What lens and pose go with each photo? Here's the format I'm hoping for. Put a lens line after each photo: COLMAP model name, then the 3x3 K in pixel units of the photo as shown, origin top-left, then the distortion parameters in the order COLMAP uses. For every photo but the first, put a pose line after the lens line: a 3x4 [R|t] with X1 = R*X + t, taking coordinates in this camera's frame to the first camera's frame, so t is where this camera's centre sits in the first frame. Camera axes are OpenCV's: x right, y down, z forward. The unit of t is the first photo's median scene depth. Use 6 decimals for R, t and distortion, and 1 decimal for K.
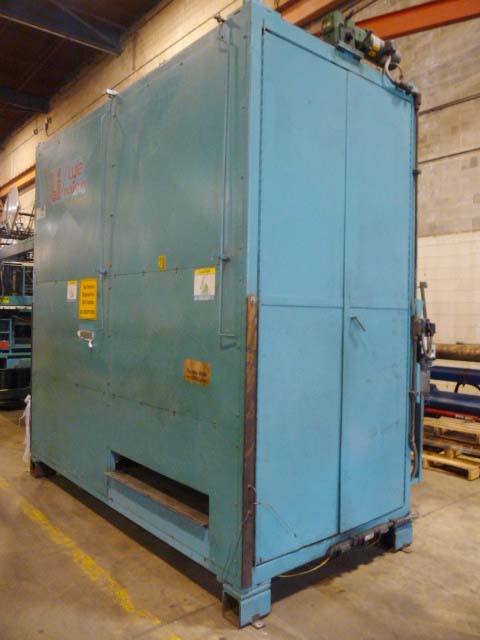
lens RADIAL K [[520.2, 0, 240.0], [0, 520.2, 320.0], [0, 0, 1]] dist [-0.020058, -0.003828]
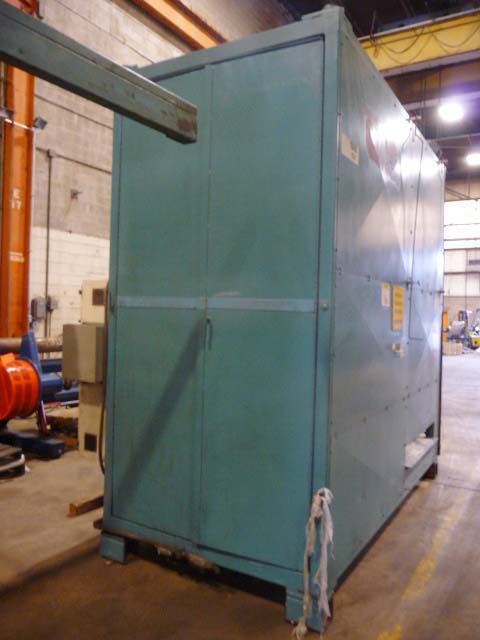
lens RADIAL K [[520.2, 0, 240.0], [0, 520.2, 320.0], [0, 0, 1]] dist [-0.020058, -0.003828]
pose [[-0.322505, -0.038085, 0.945801, -0.843976], [-0.023006, 0.999210, 0.032392, -0.033347], [-0.946288, -0.011312, -0.323126, 1.227091]]
